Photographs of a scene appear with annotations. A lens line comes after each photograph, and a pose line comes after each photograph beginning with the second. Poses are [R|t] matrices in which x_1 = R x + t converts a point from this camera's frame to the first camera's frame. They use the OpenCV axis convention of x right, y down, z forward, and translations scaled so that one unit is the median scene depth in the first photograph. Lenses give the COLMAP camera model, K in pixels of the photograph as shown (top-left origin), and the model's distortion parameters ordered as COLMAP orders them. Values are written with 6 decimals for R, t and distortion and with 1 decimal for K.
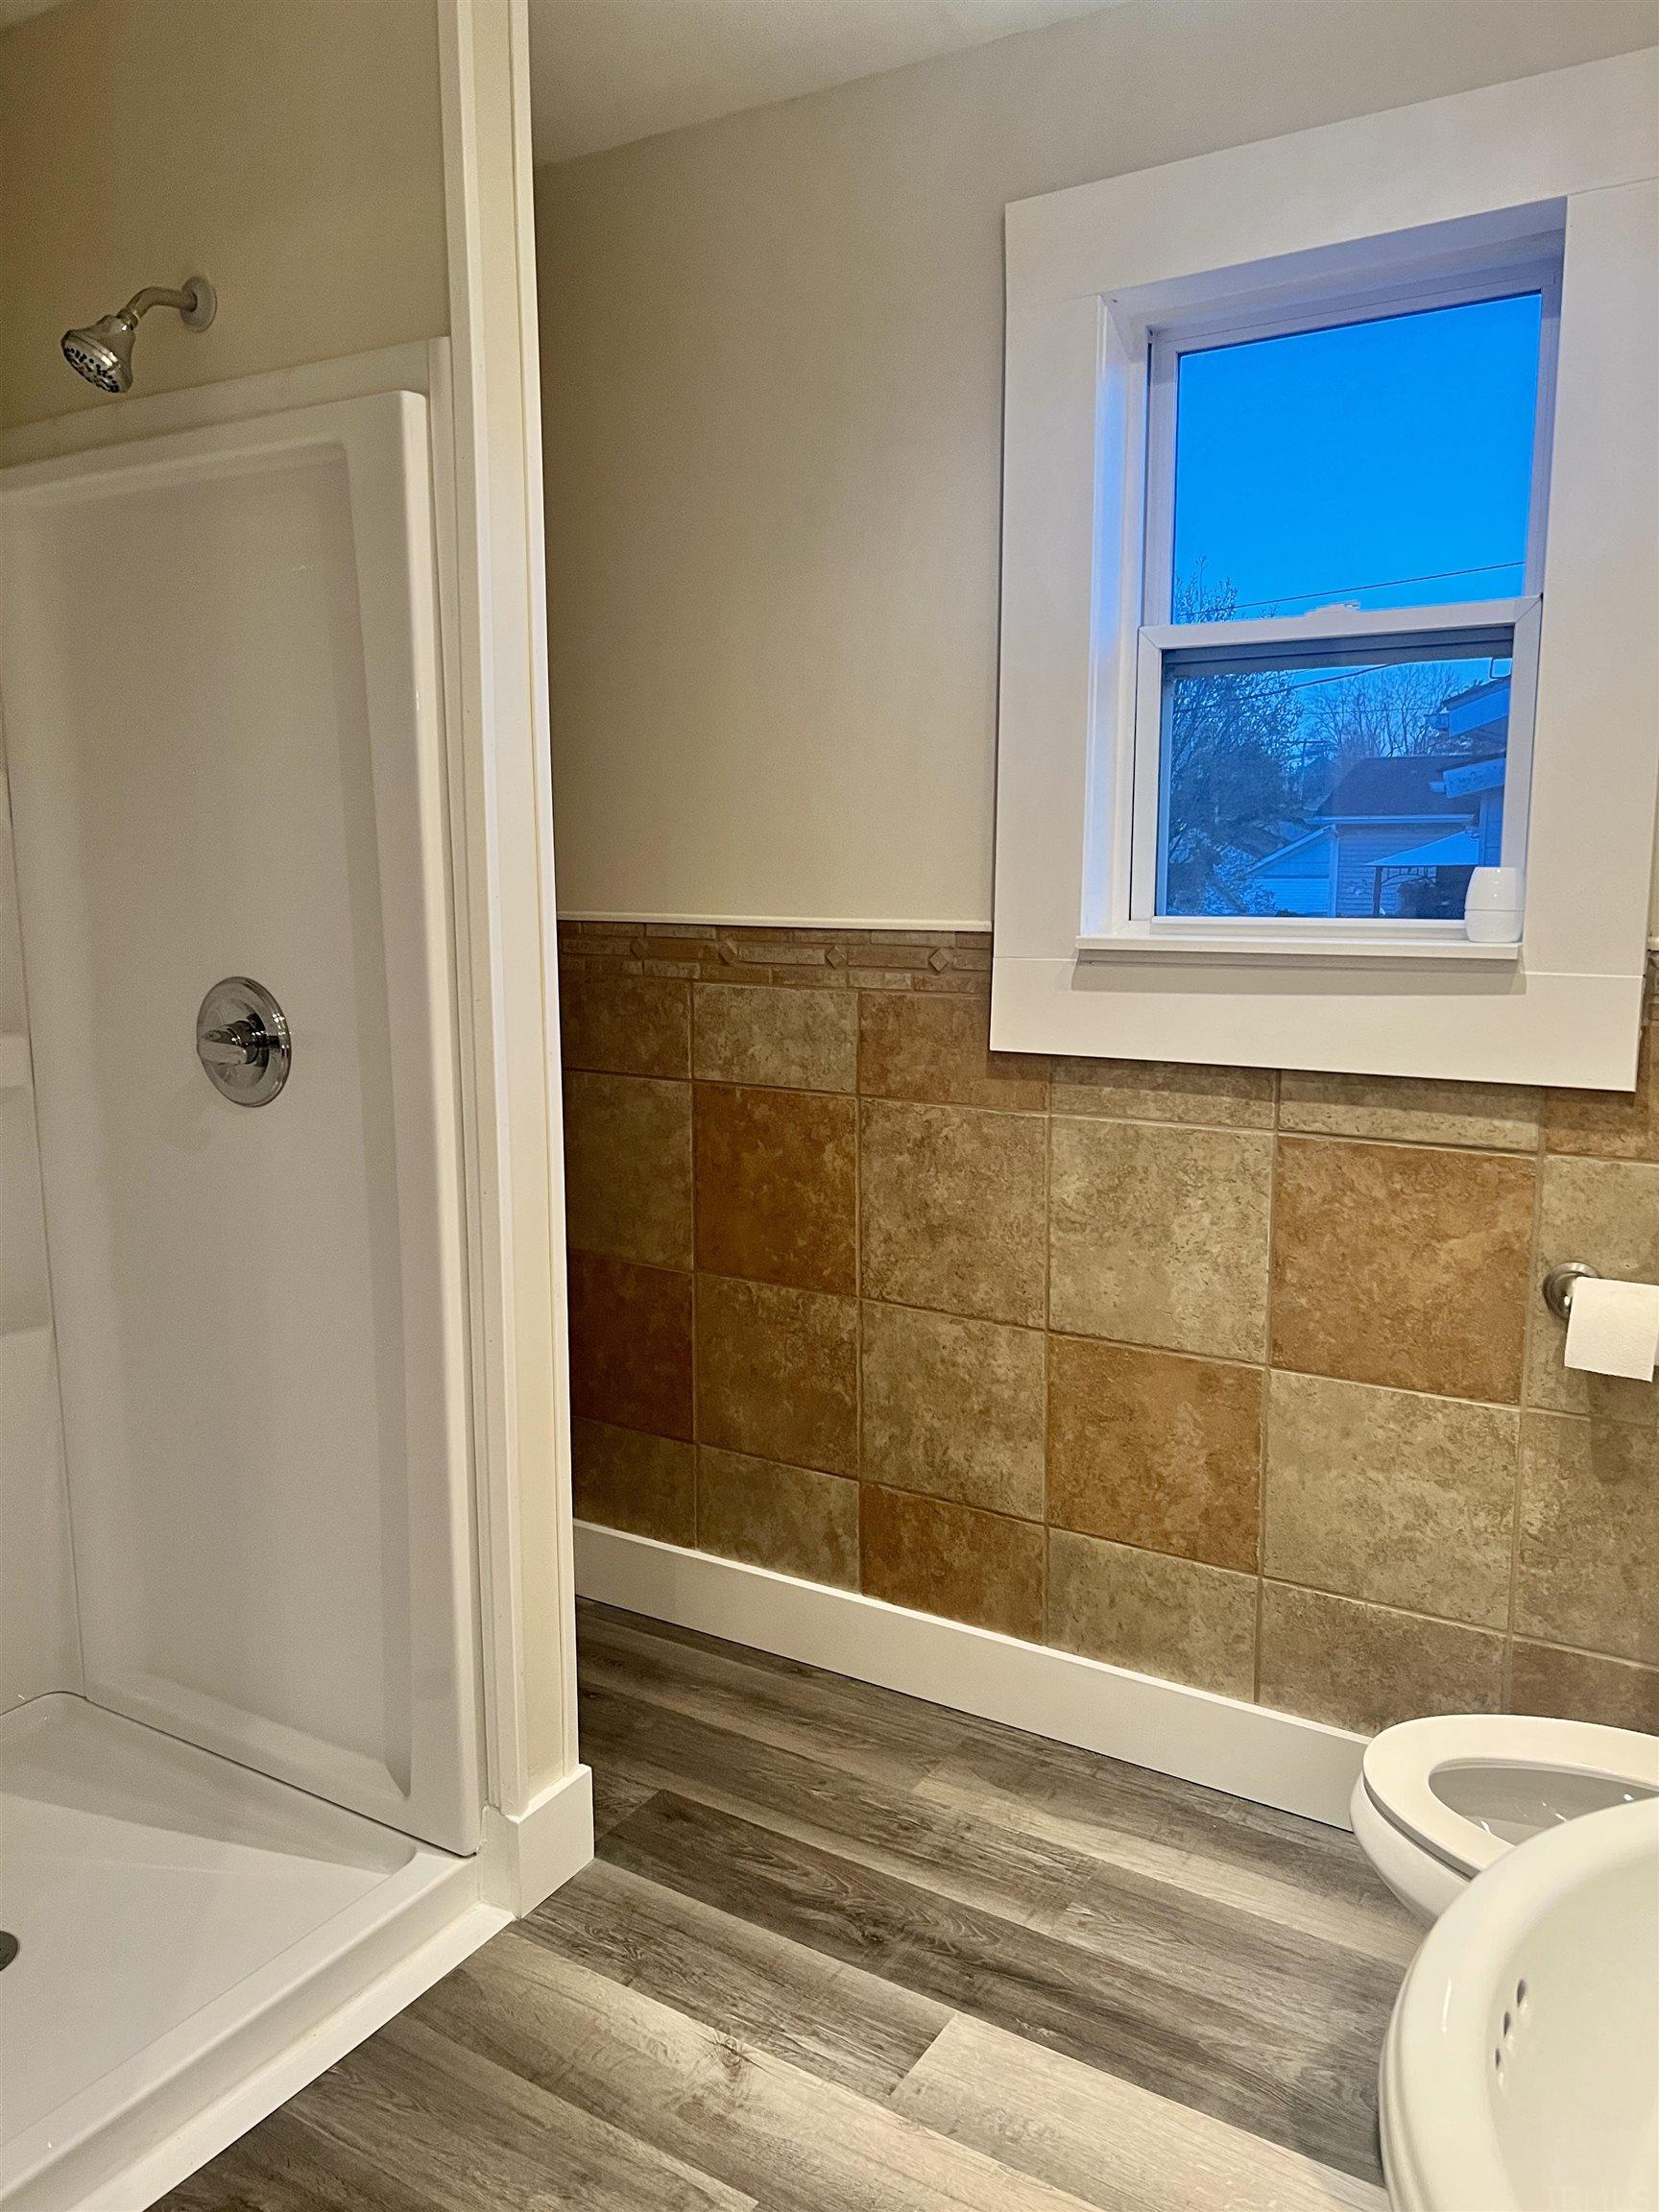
lens RADIAL K [[1642.6, 0, 836.4], [0, 1642.6, 1123.1], [0, 0, 1]] dist [0.051989, -0.051751]
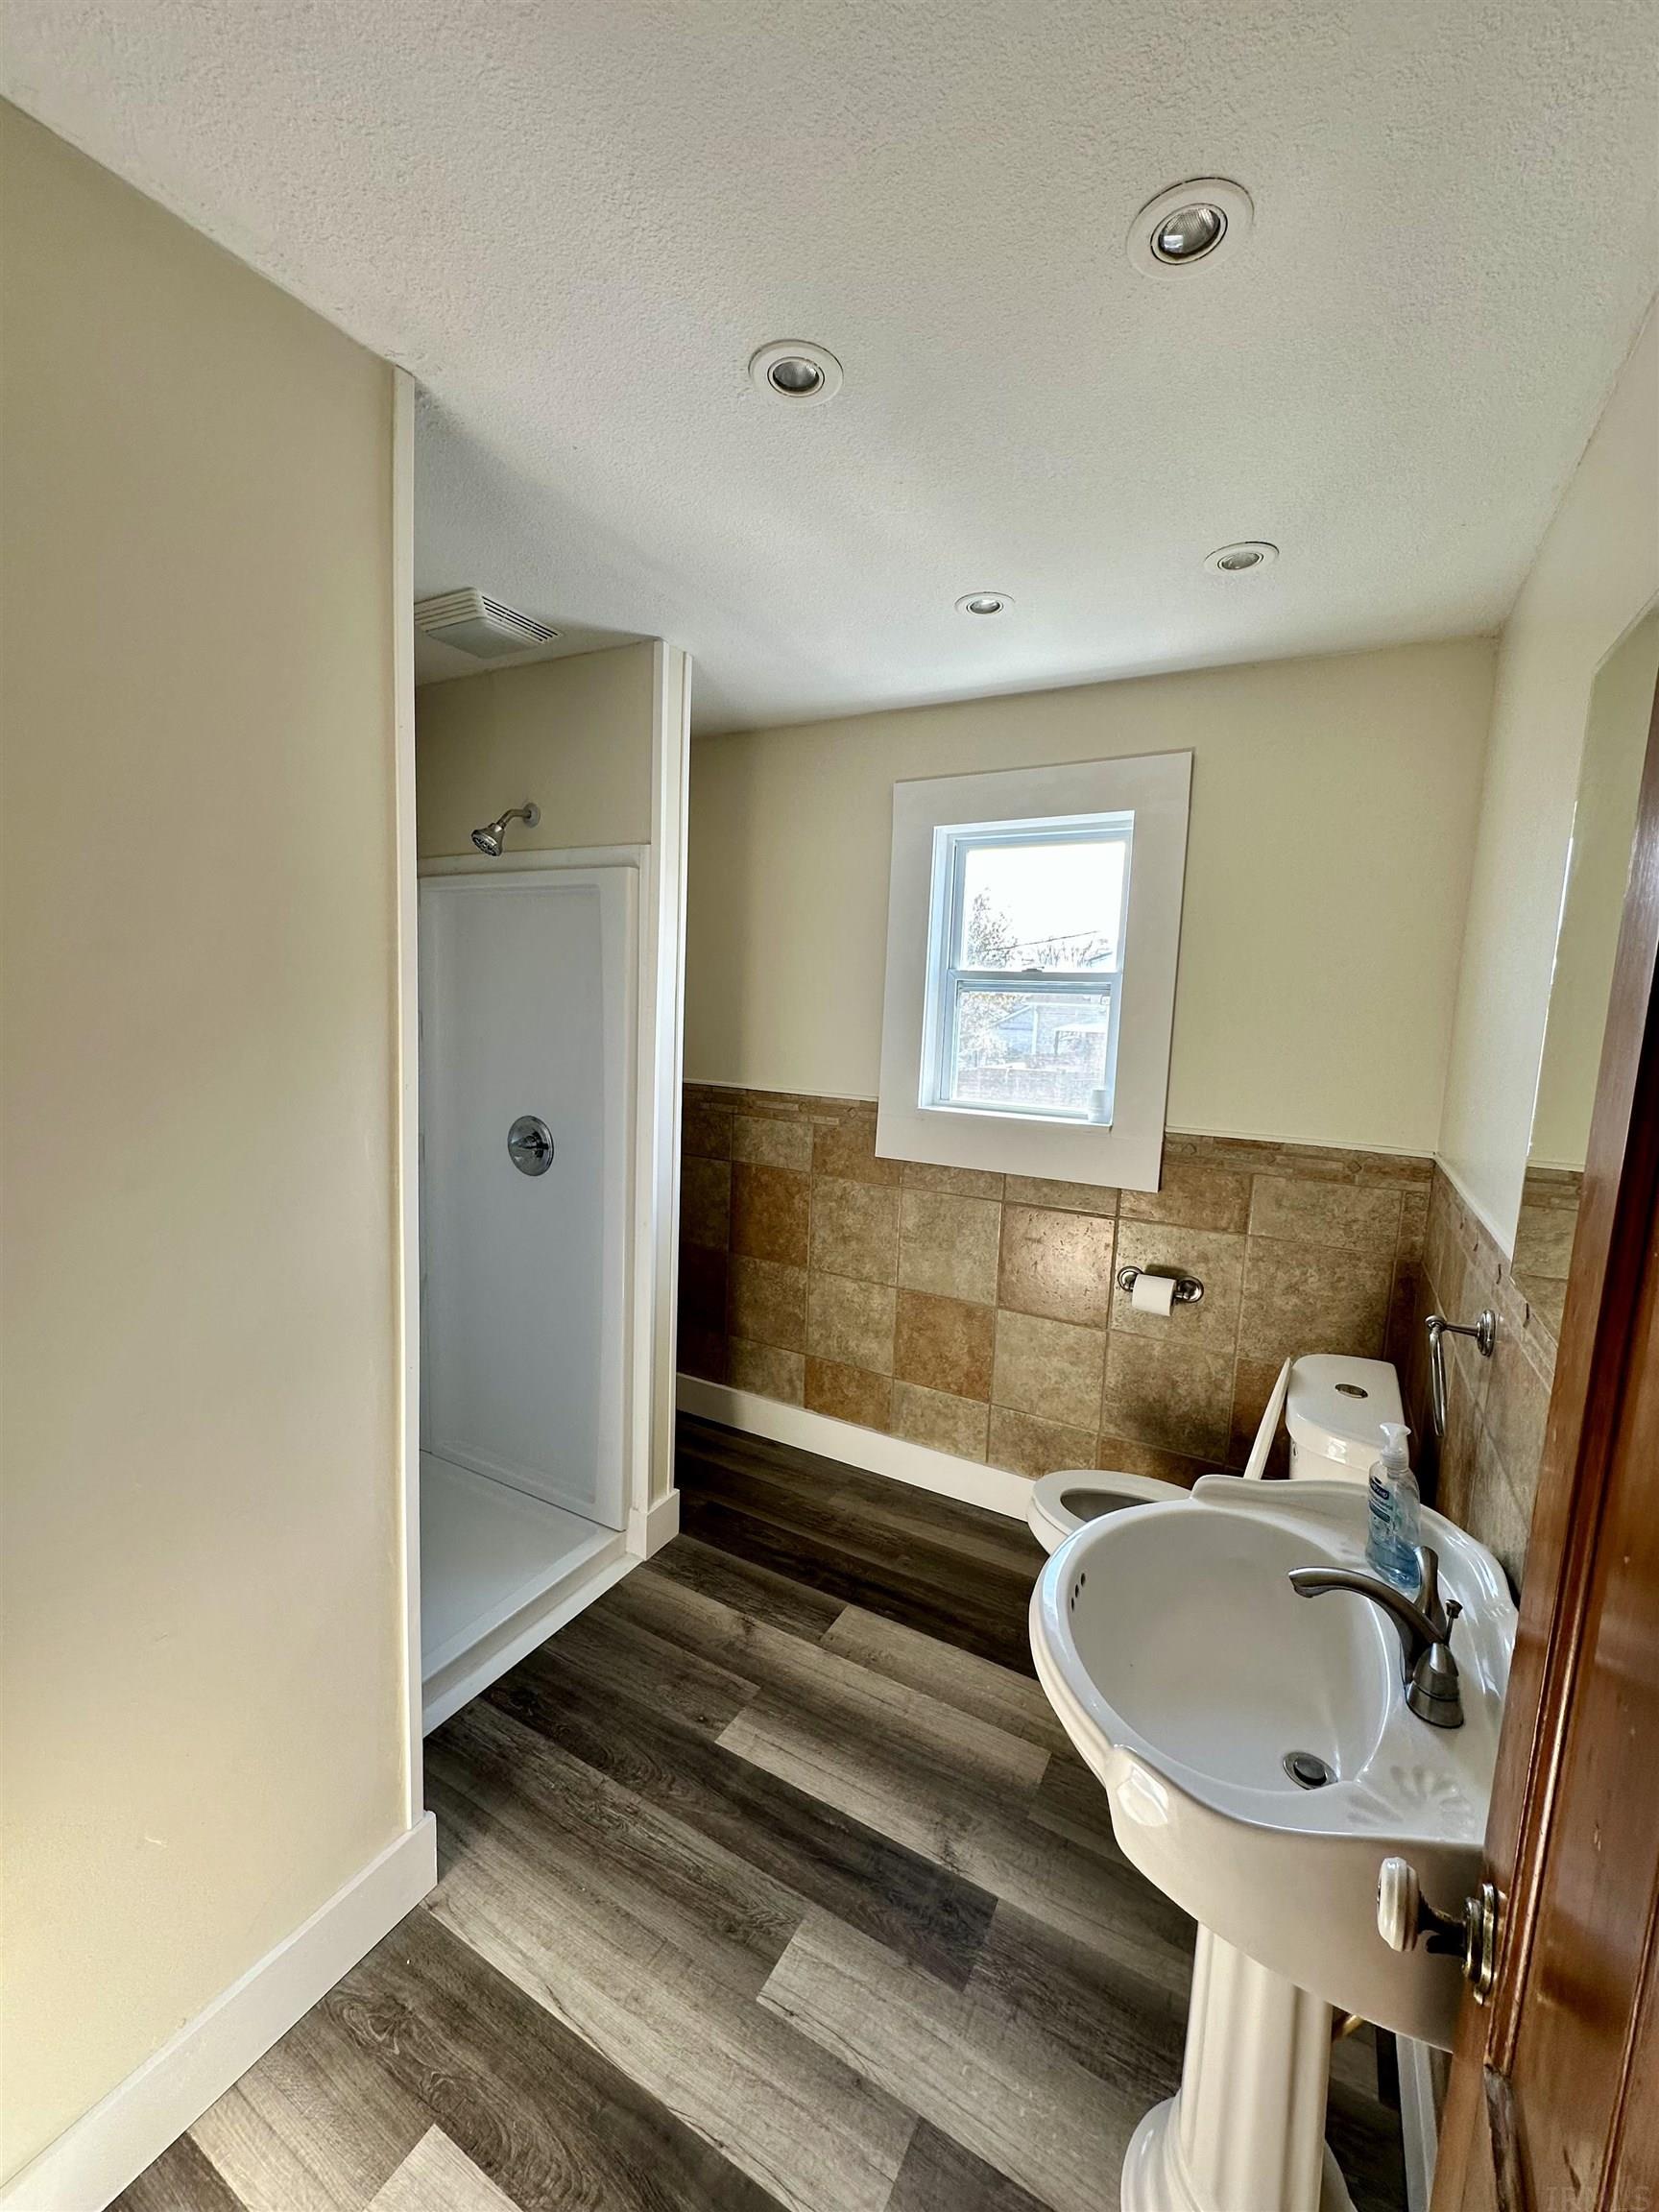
lens RADIAL K [[894.8, 0, 826.2], [0, 894.8, 1102.1], [0, 0, 1]] dist [-0.000771, 0.000480]
pose [[0.997305, 0.035917, 0.063972, -0.049926], [-0.033492, 0.998694, -0.038581, -0.071107], [-0.065275, 0.036335, 0.997206, -0.177846]]
